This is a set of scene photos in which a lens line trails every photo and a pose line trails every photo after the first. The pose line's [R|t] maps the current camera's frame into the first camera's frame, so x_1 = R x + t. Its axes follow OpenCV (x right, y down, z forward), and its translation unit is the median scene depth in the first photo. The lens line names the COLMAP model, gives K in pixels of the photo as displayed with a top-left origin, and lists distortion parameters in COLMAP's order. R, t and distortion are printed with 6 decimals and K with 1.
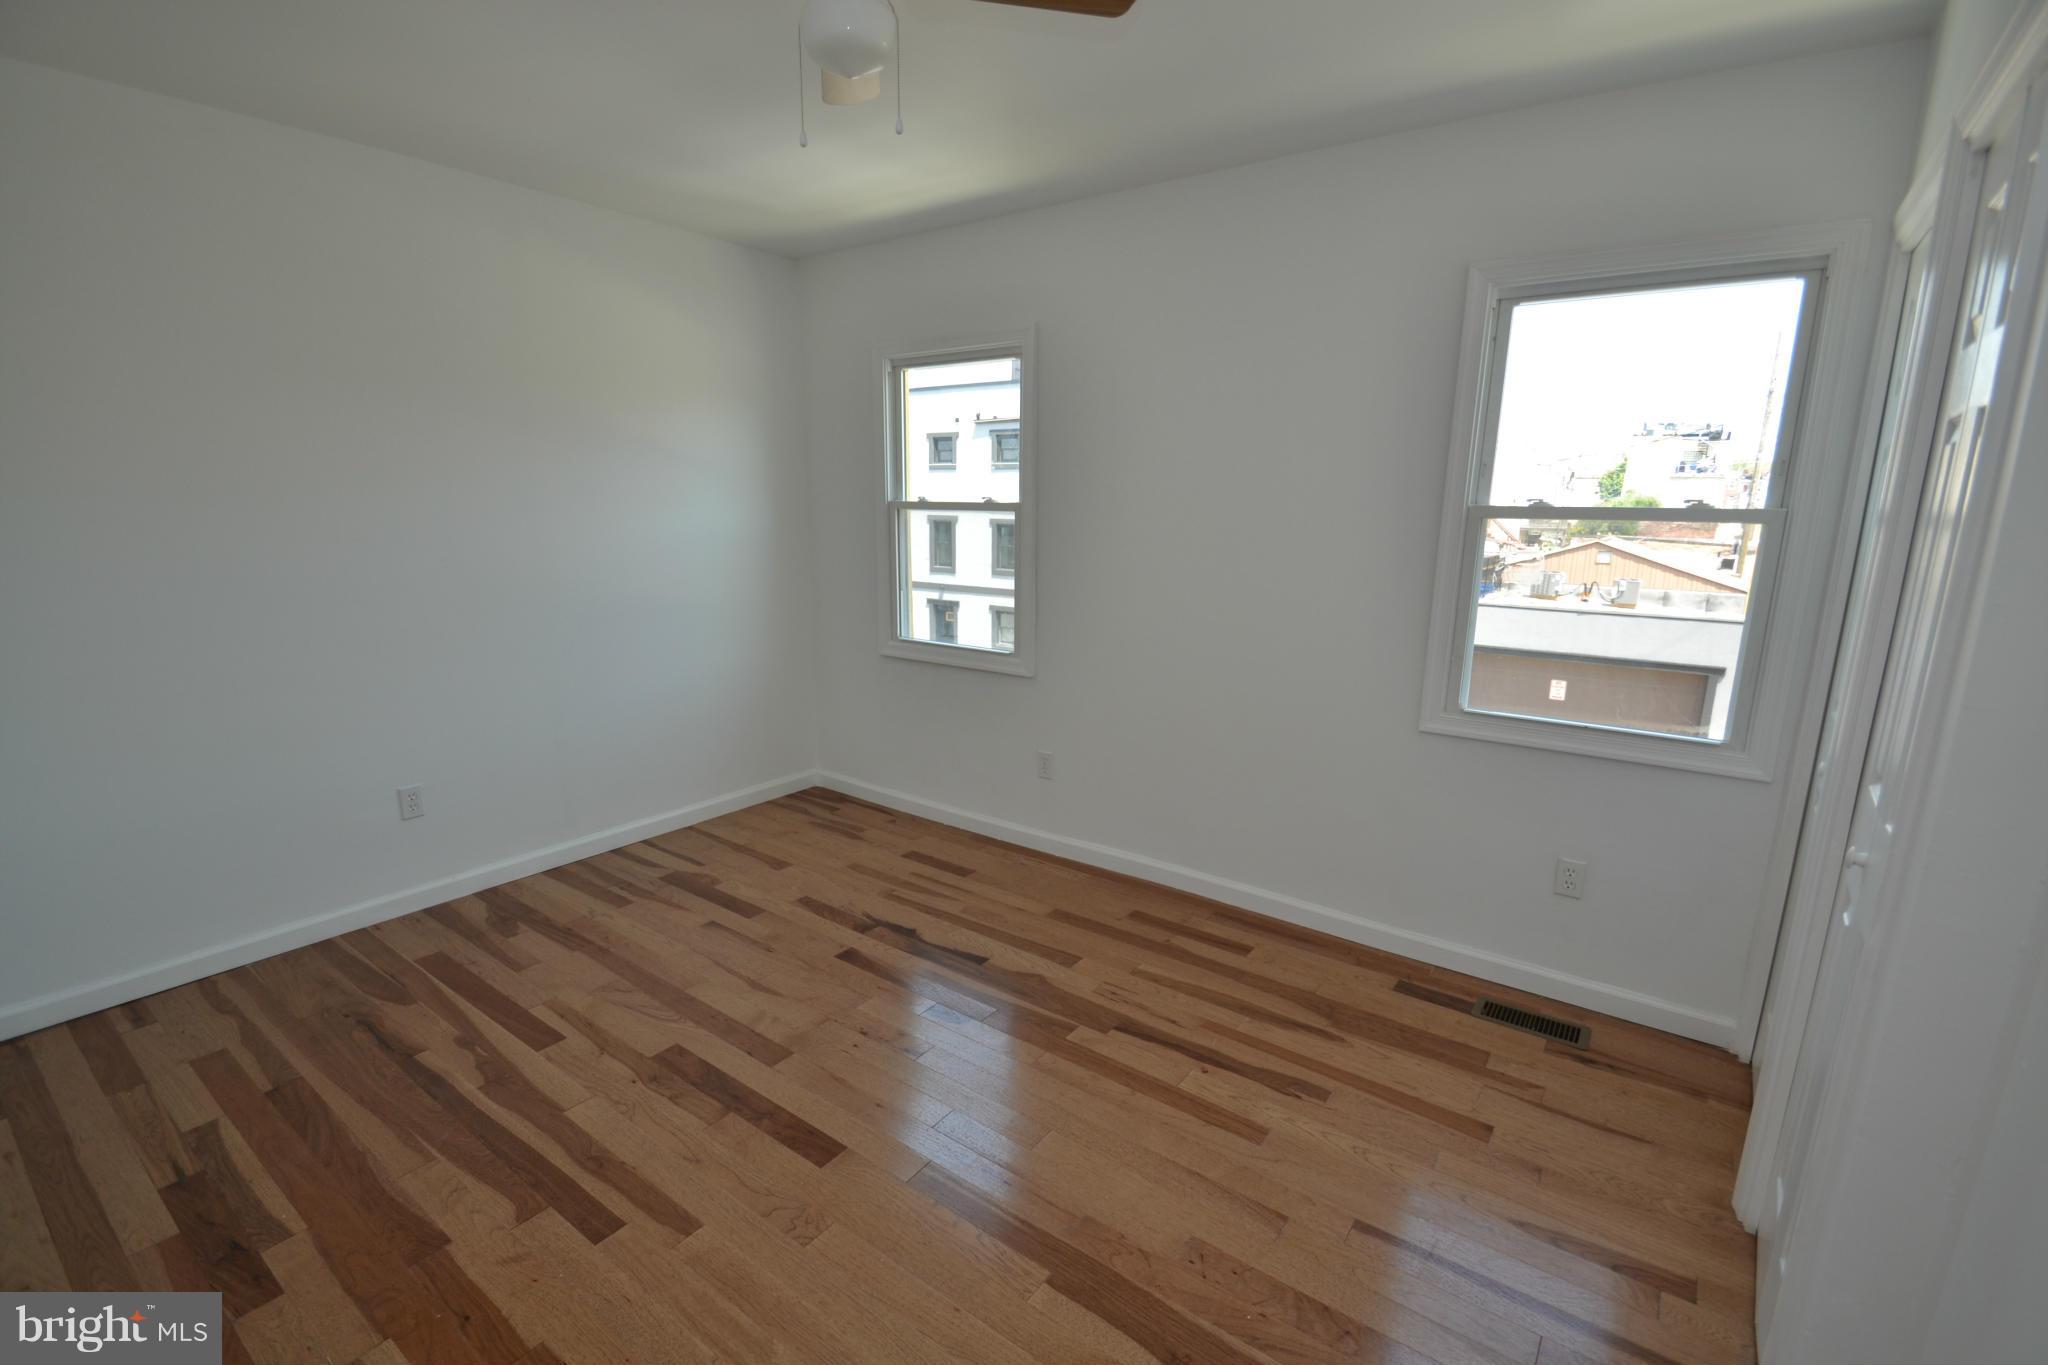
lens RADIAL K [[907.7, 0, 1013.5], [0, 907.7, 694.1], [0, 0, 1]] dist [0.016349, -0.020788]
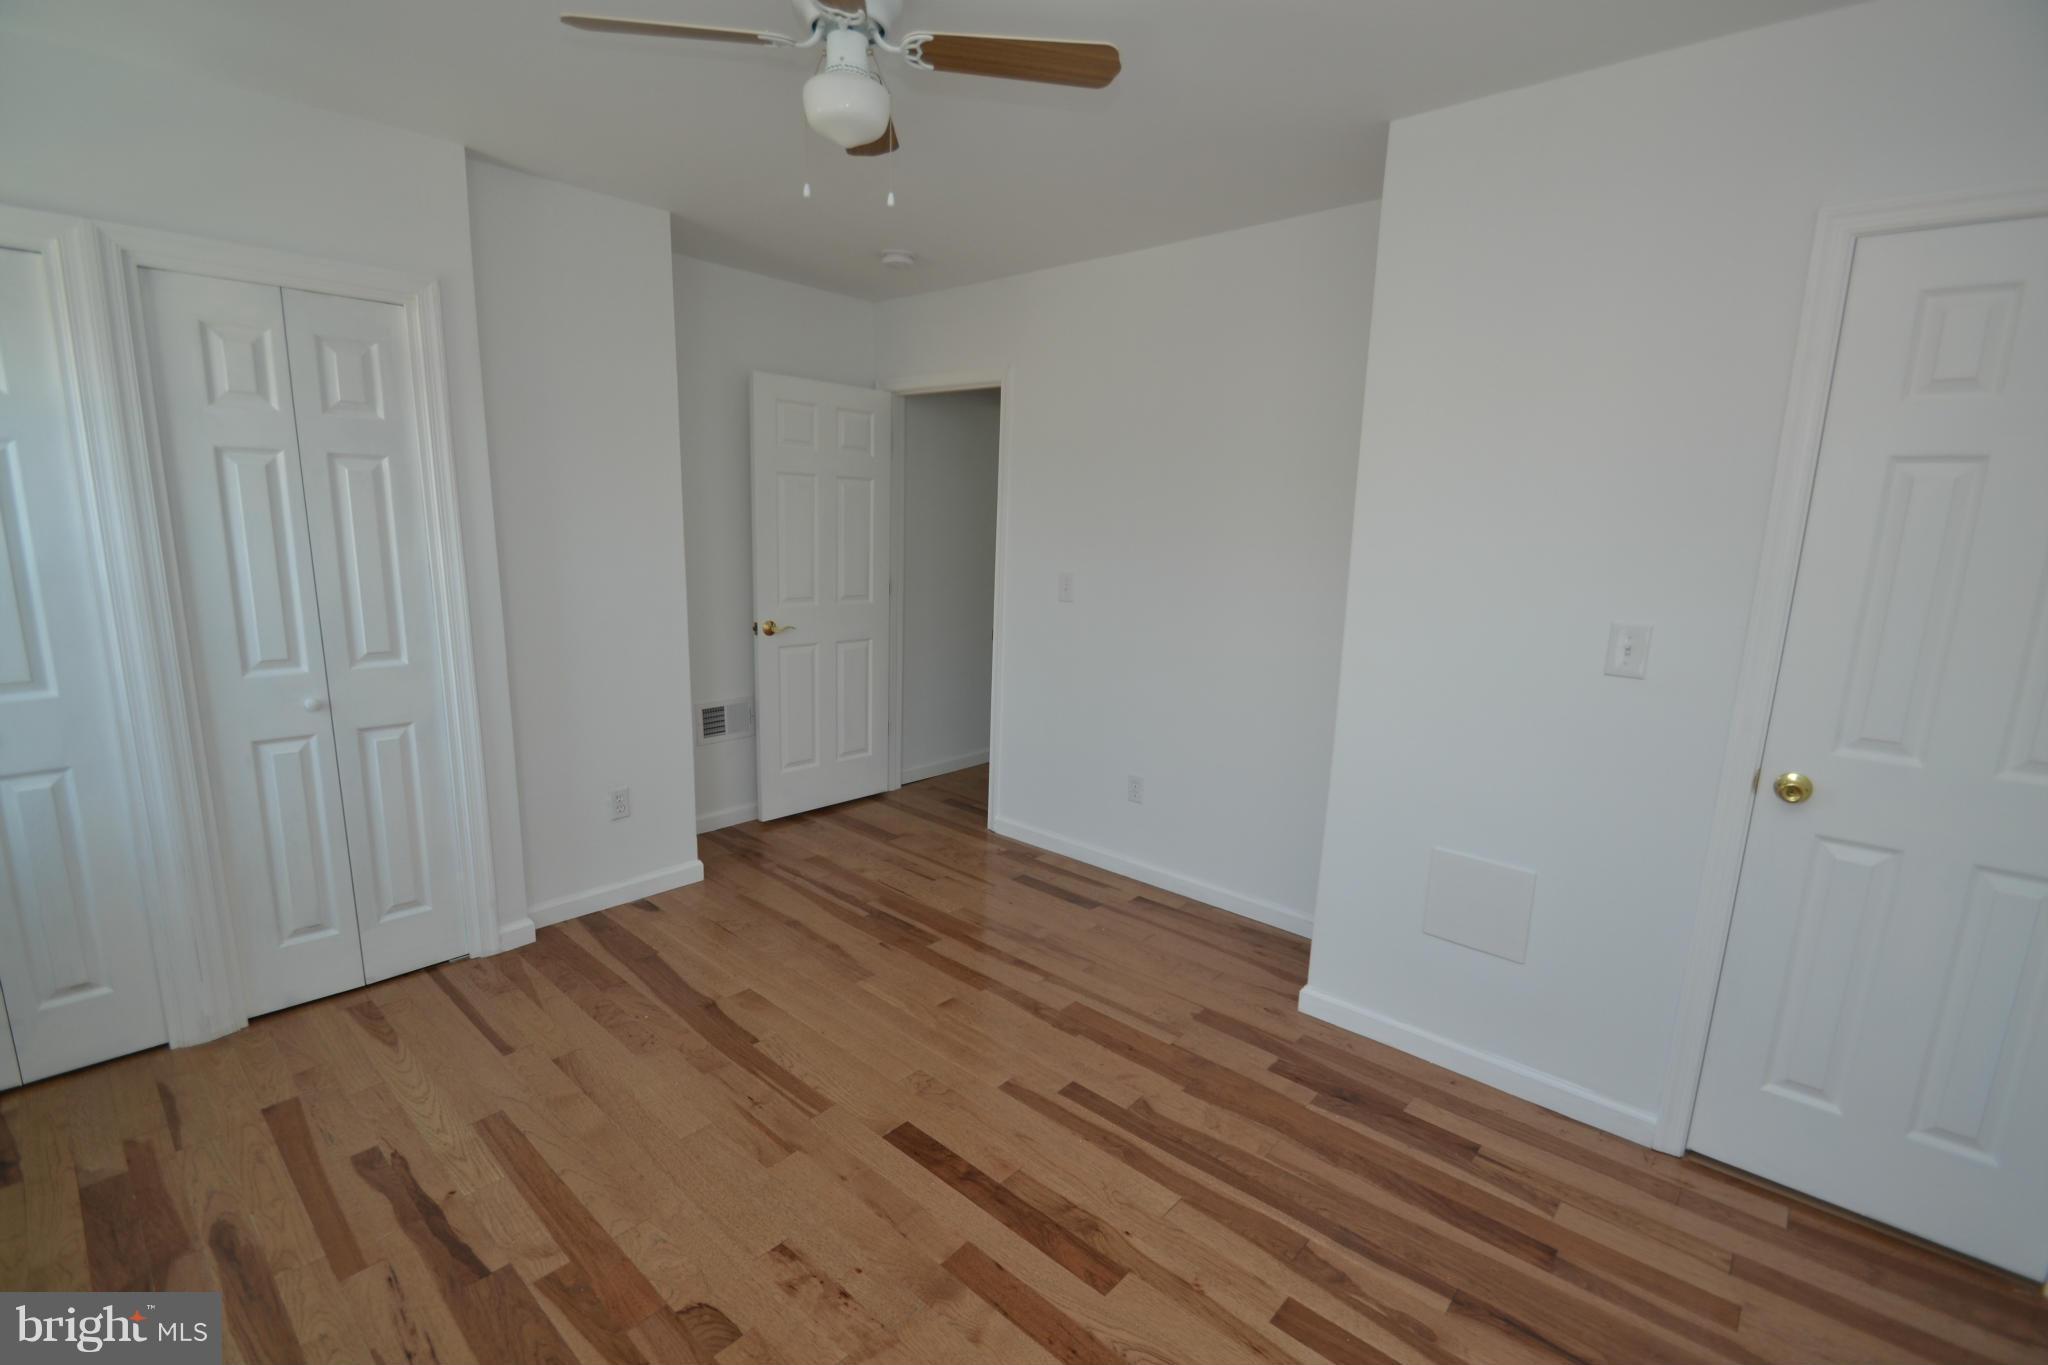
lens RADIAL K [[907.7, 0, 1013.5], [0, 907.7, 694.1], [0, 0, 1]] dist [0.016349, -0.020788]
pose [[-0.994558, -0.053052, 0.089663, -0.328271], [-0.013520, 0.919079, 0.393841, -0.317082], [-0.103302, 0.390485, -0.914795, 1.431201]]
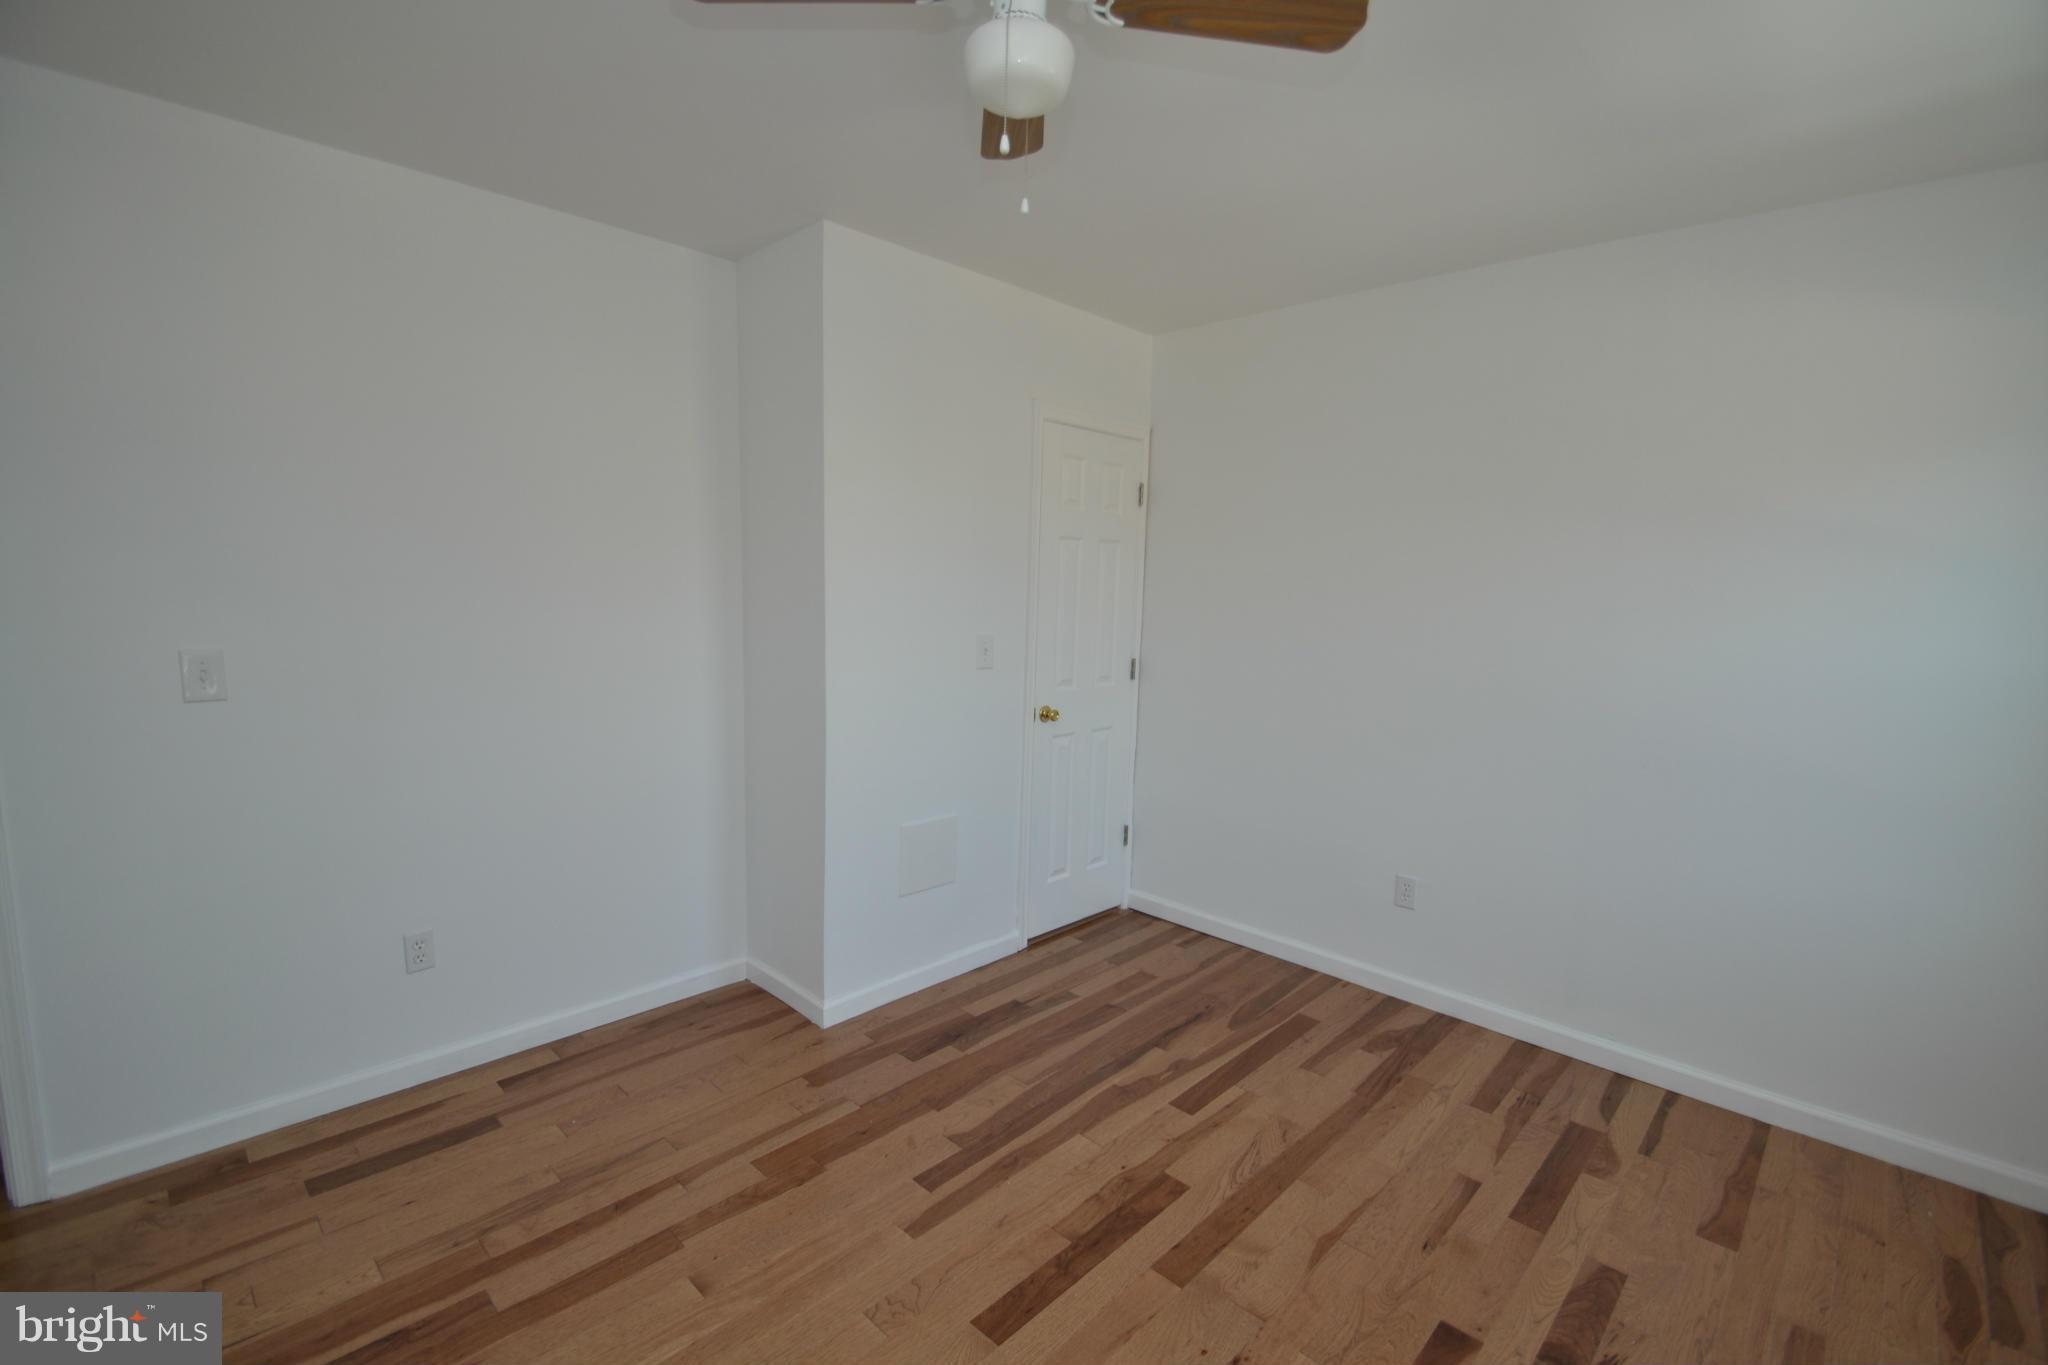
lens RADIAL K [[907.7, 0, 1013.5], [0, 907.7, 694.1], [0, 0, 1]] dist [0.016349, -0.020788]
pose [[-0.132675, 0.110973, -0.984928, 0.473538], [-0.239437, 0.960693, 0.140496, -0.165363], [0.961804, 0.254469, -0.100889, 0.774554]]
